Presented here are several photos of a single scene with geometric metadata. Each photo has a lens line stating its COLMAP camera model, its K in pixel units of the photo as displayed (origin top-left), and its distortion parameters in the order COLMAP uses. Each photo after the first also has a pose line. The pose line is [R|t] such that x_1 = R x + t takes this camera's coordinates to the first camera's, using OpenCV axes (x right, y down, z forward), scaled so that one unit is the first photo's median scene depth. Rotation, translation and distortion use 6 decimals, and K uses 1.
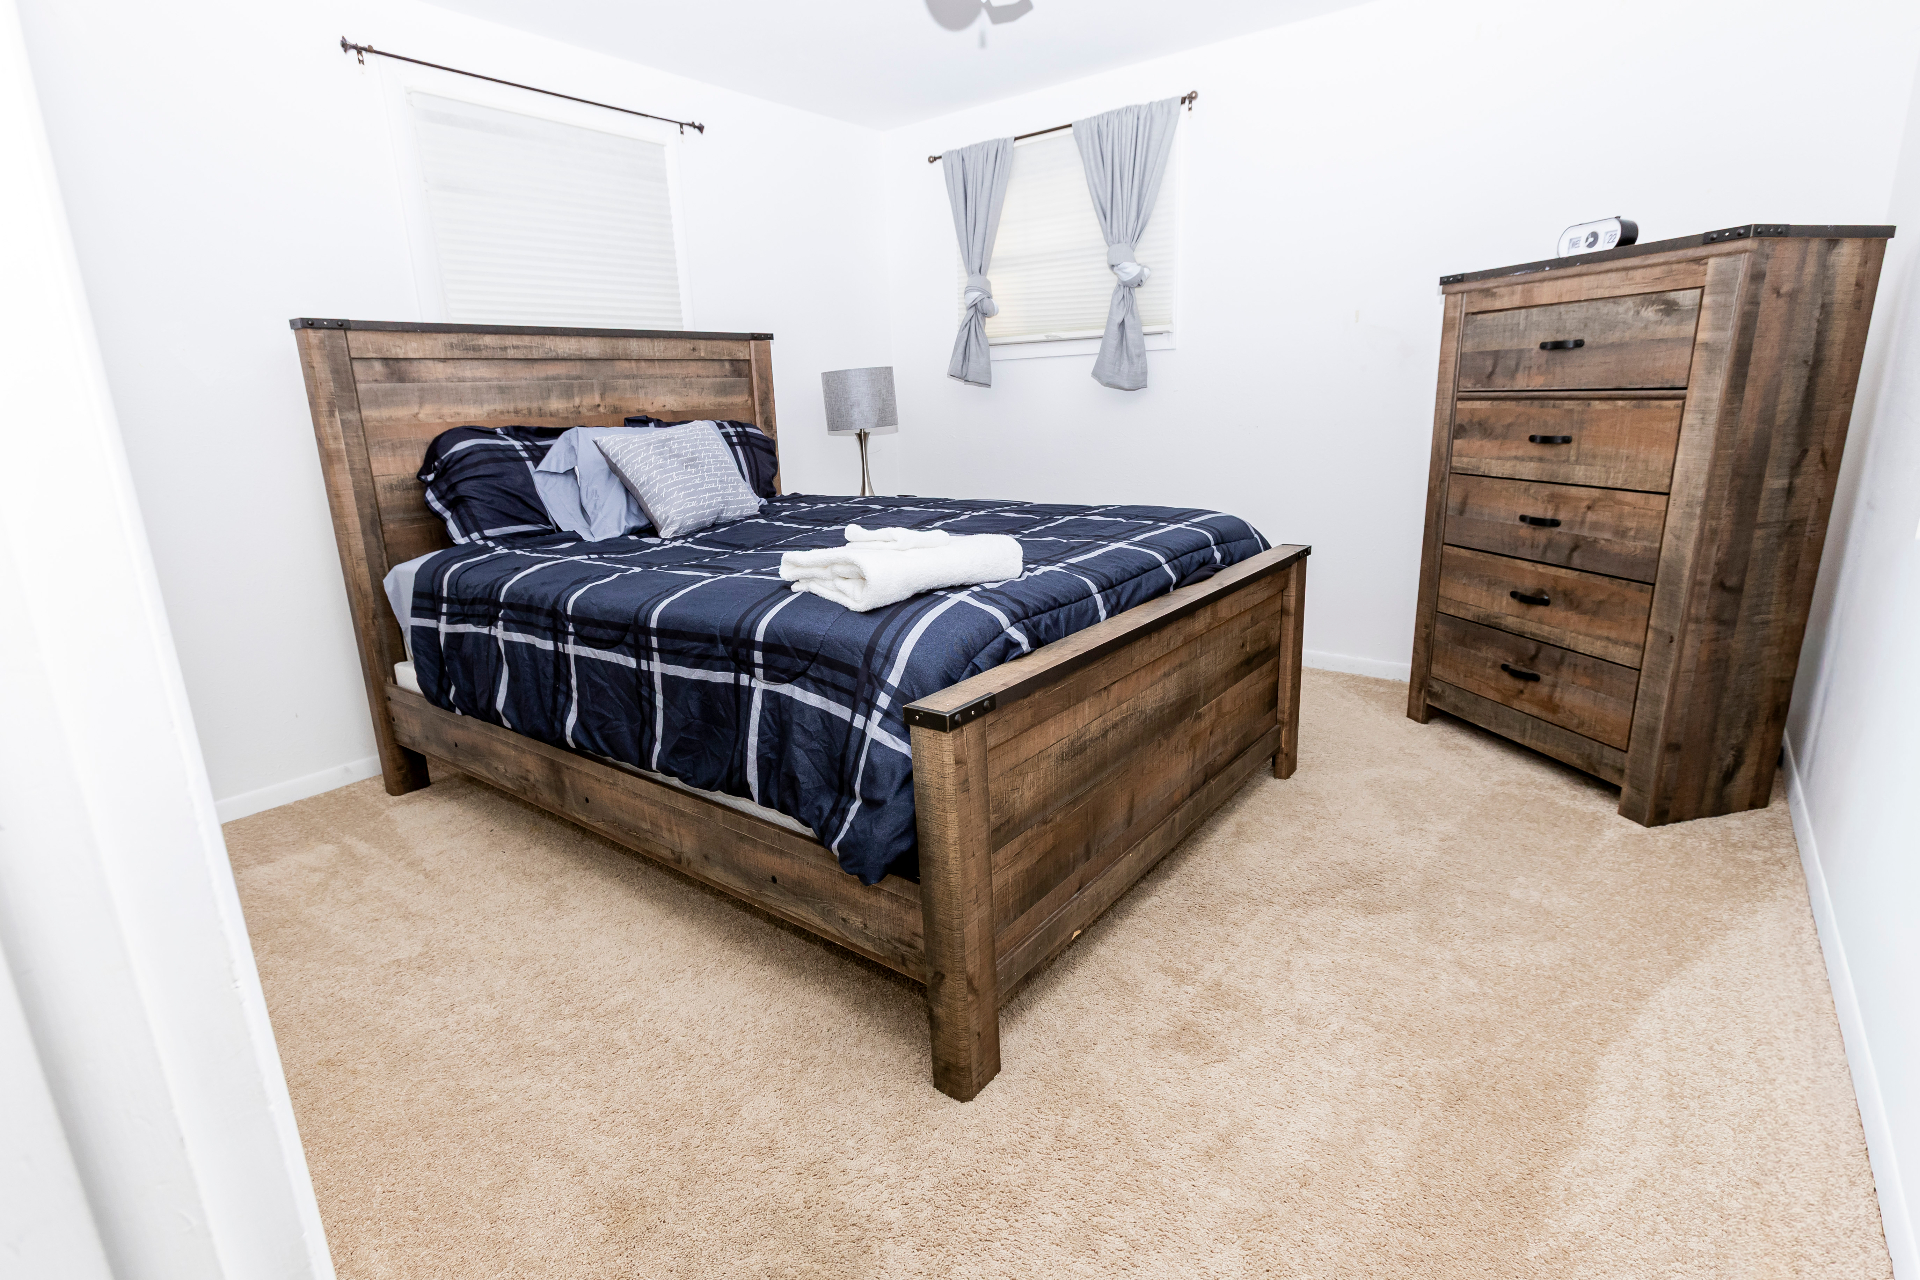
lens RADIAL K [[909.8, 0, 955.5], [0, 909.8, 637.3], [0, 0, 1]] dist [0.010965, 0.000609]
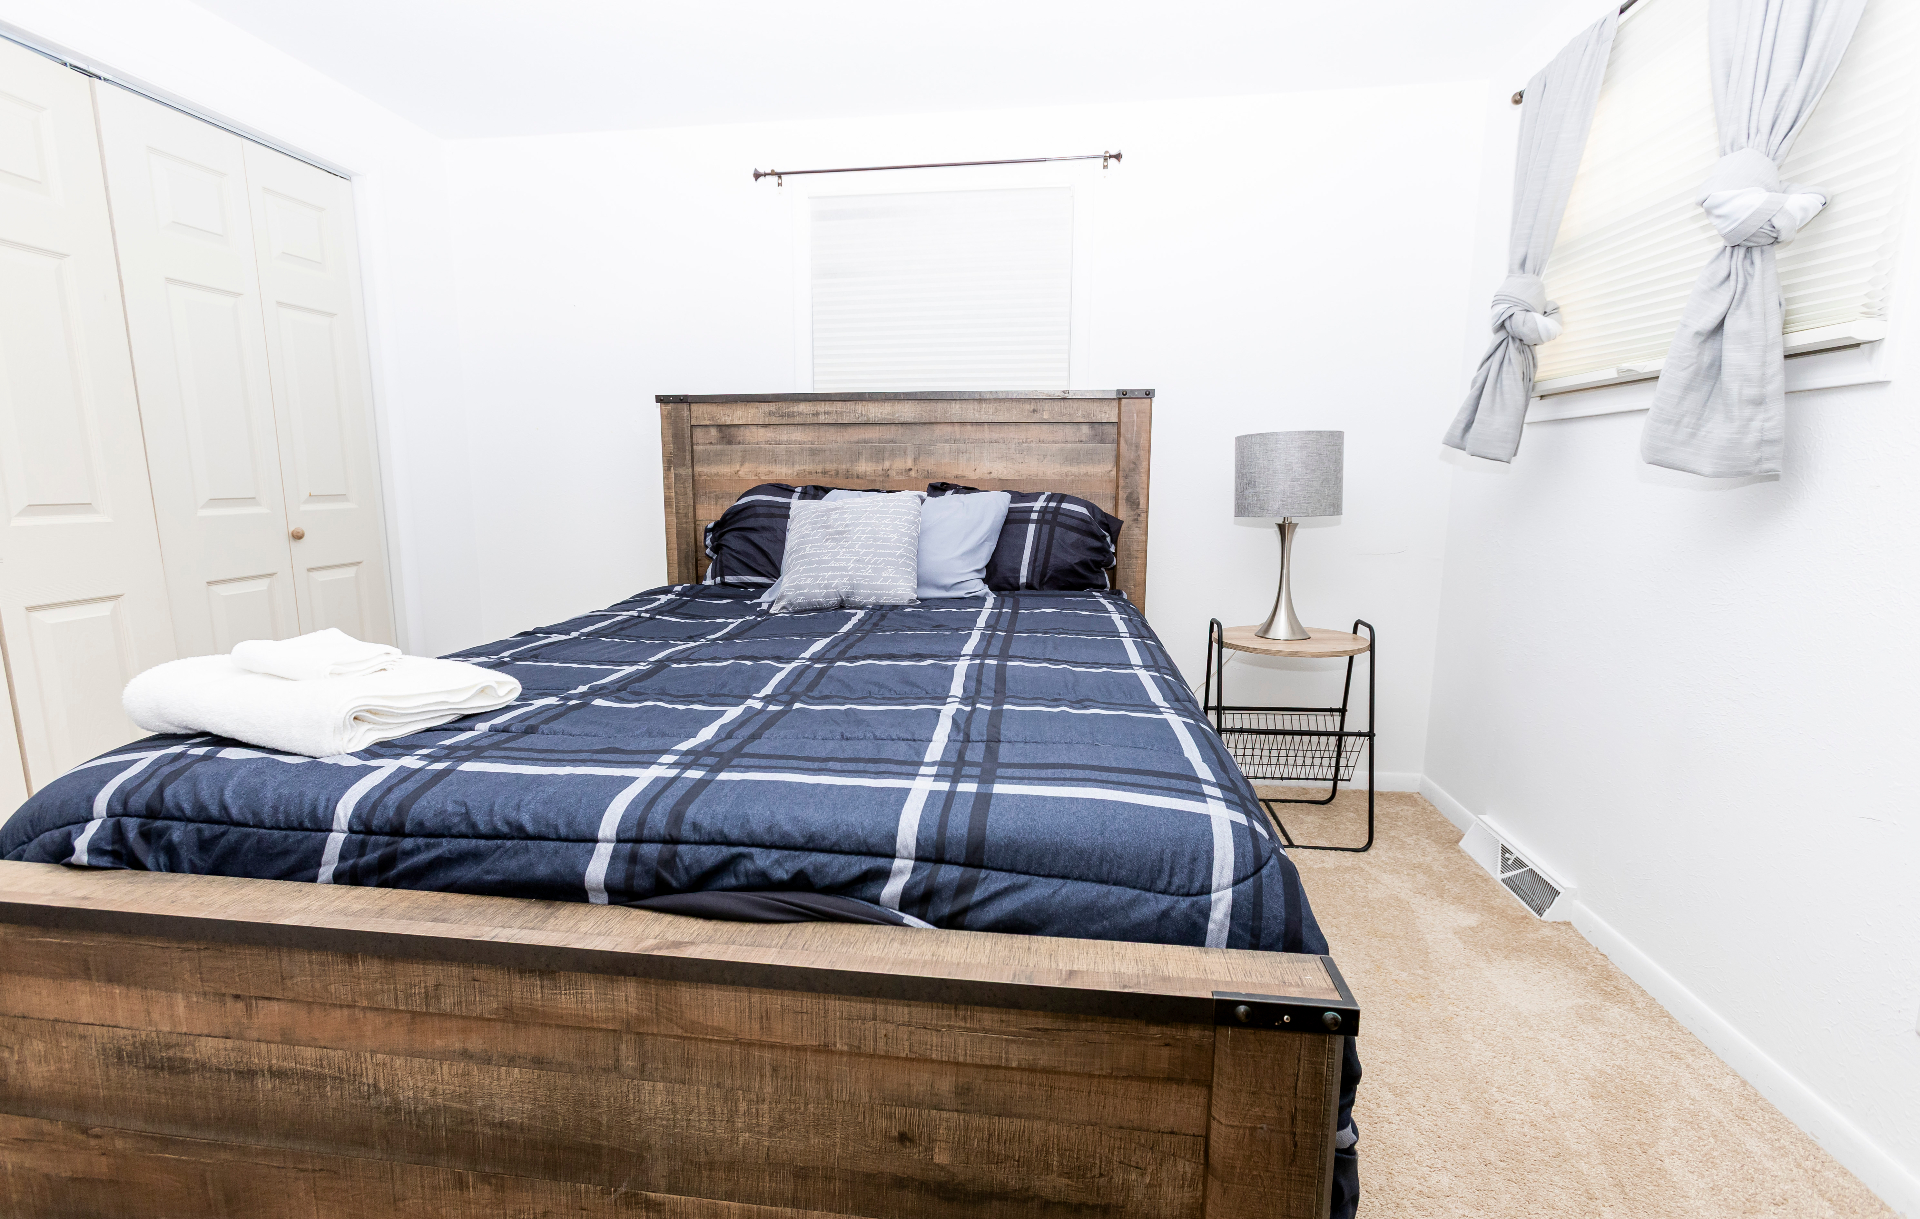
lens RADIAL K [[867.2, 0, 950.1], [0, 867.2, 608.7], [0, 0, 1]] dist [0.000656, 0.003468]
pose [[0.497464, 0.175748, -0.849495, 0.489296], [-0.245294, 0.967796, 0.056579, -0.192191], [0.832082, 0.180230, 0.524554, 0.638290]]
